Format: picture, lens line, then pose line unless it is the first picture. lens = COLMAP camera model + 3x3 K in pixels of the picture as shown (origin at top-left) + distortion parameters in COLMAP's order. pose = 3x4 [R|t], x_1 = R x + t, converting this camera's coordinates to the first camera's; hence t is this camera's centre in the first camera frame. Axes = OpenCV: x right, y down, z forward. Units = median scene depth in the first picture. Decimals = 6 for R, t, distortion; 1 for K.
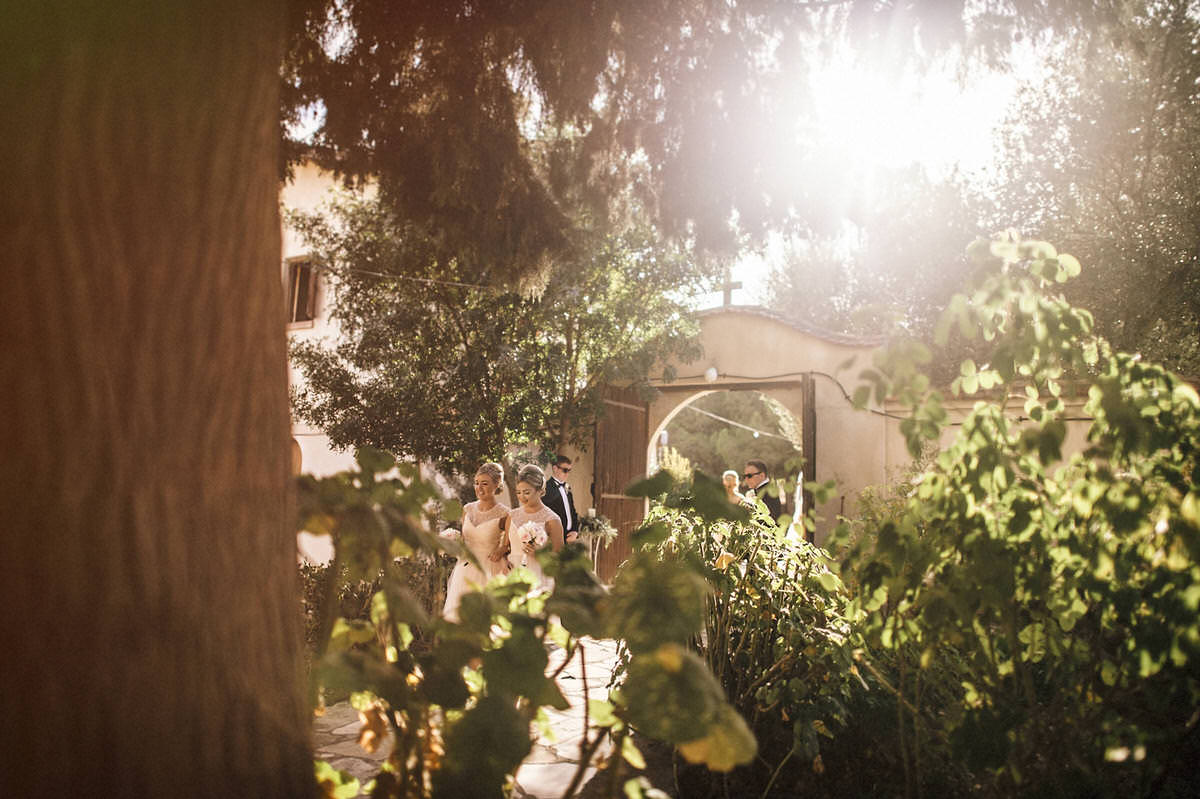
lens RADIAL K [[820.0, 0, 602.3], [0, 820.0, 400.0], [0, 0, 1]] dist [-0.039870, 0.017446]
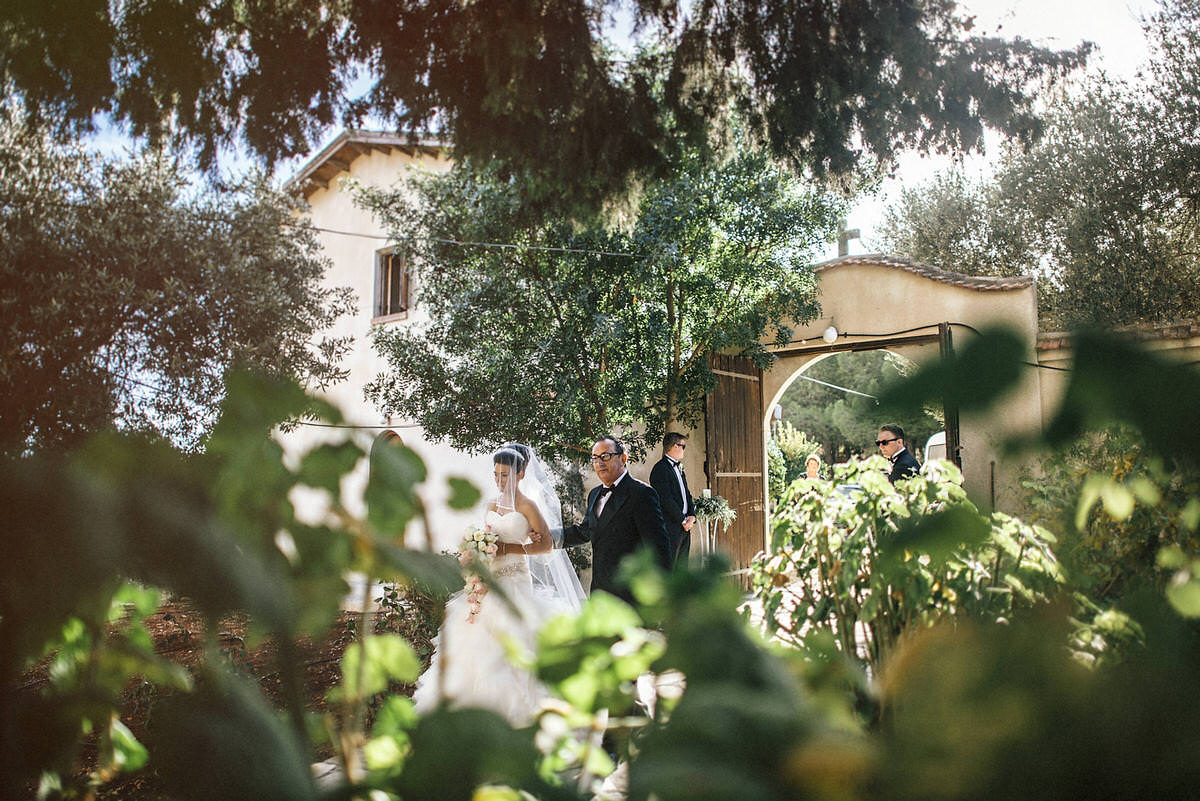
lens RADIAL K [[820.0, 0, 604.3], [0, 820.0, 405.7], [0, 0, 1]] dist [-0.039870, 0.017446]
pose [[0.990091, -0.059305, -0.127288, -0.006723], [0.062671, 0.997778, 0.022601, 0.021411], [0.125665, -0.030355, 0.991608, 0.148422]]
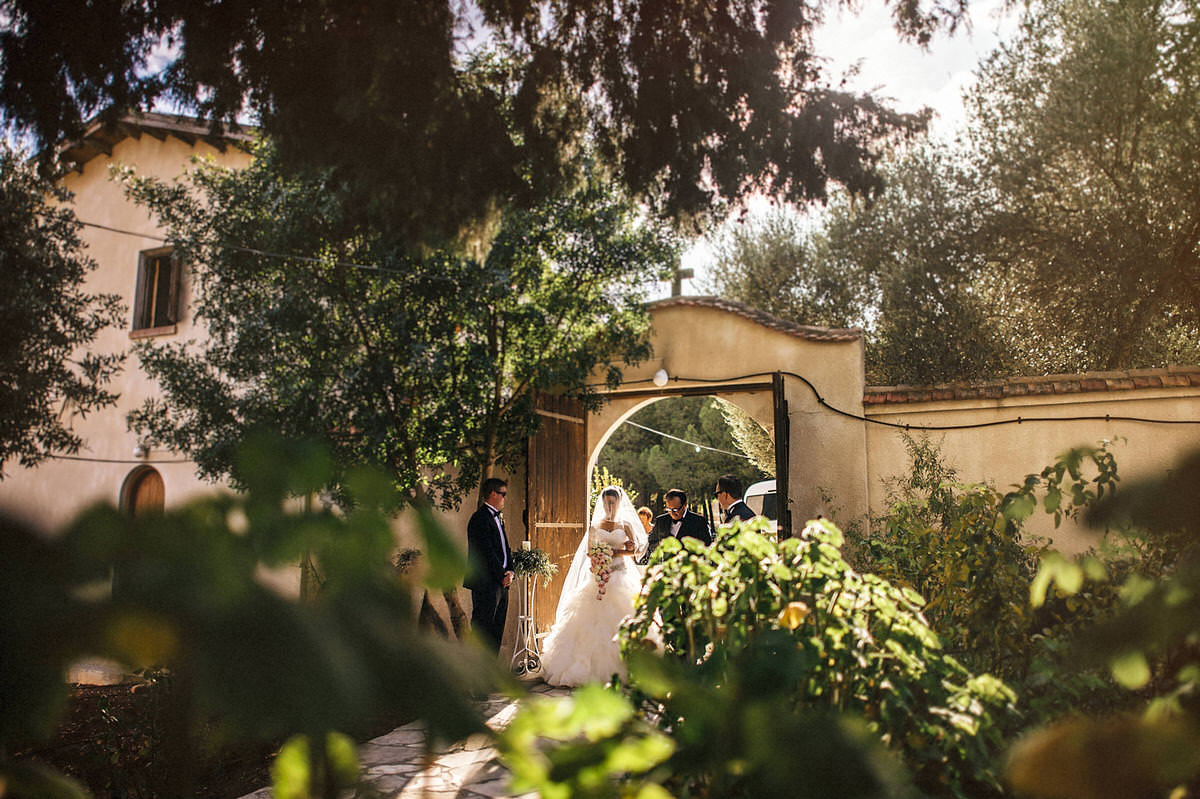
lens RADIAL K [[903.6, 0, 598.9], [0, 903.6, 402.4], [0, 0, 1]] dist [-0.038063, 0.008641]
pose [[0.995112, -0.022305, 0.096205, -0.043428], [0.023898, 0.999595, -0.015434, 0.014306], [-0.095822, 0.017657, 0.995242, 0.144363]]
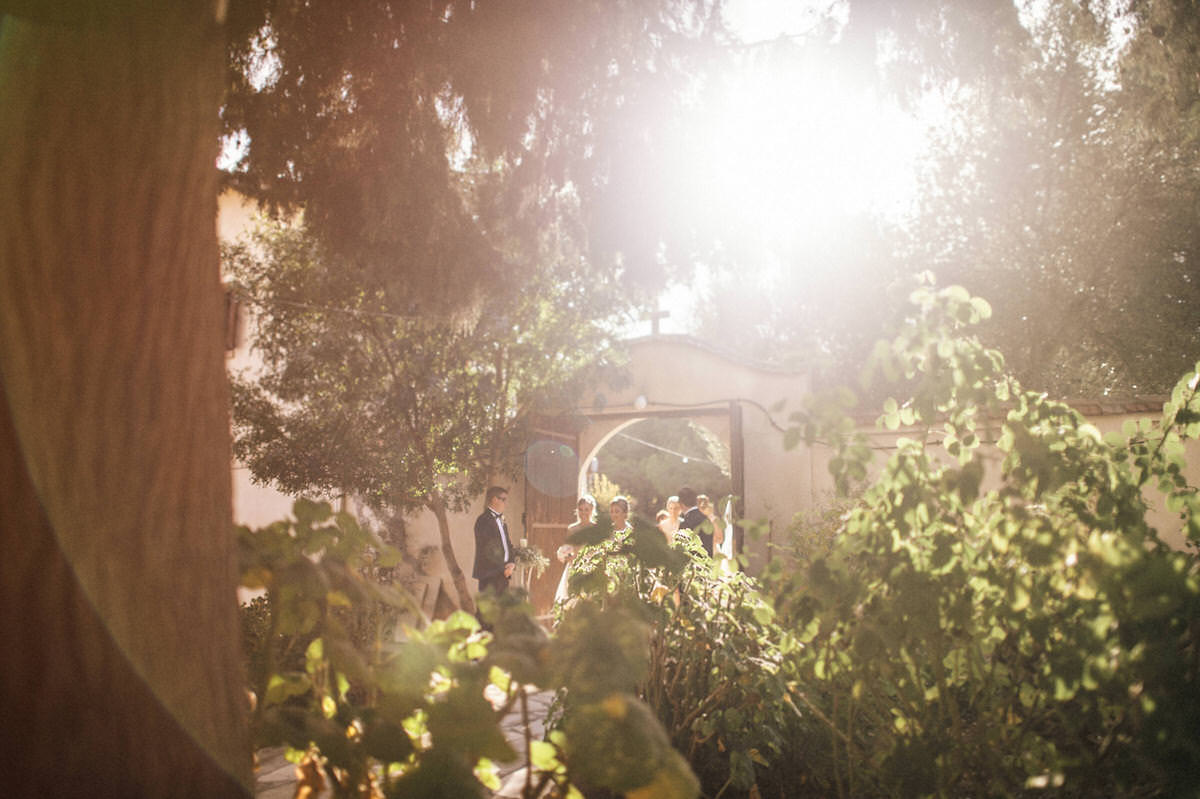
lens RADIAL K [[820.0, 0, 601.0], [0, 820.0, 400.6], [0, 0, 1]] dist [-0.039870, 0.017446]
pose [[0.996322, -0.009968, 0.085110, -0.003305], [0.012603, 0.999456, -0.030488, -0.006393], [-0.084760, 0.031448, 0.995905, -0.004213]]
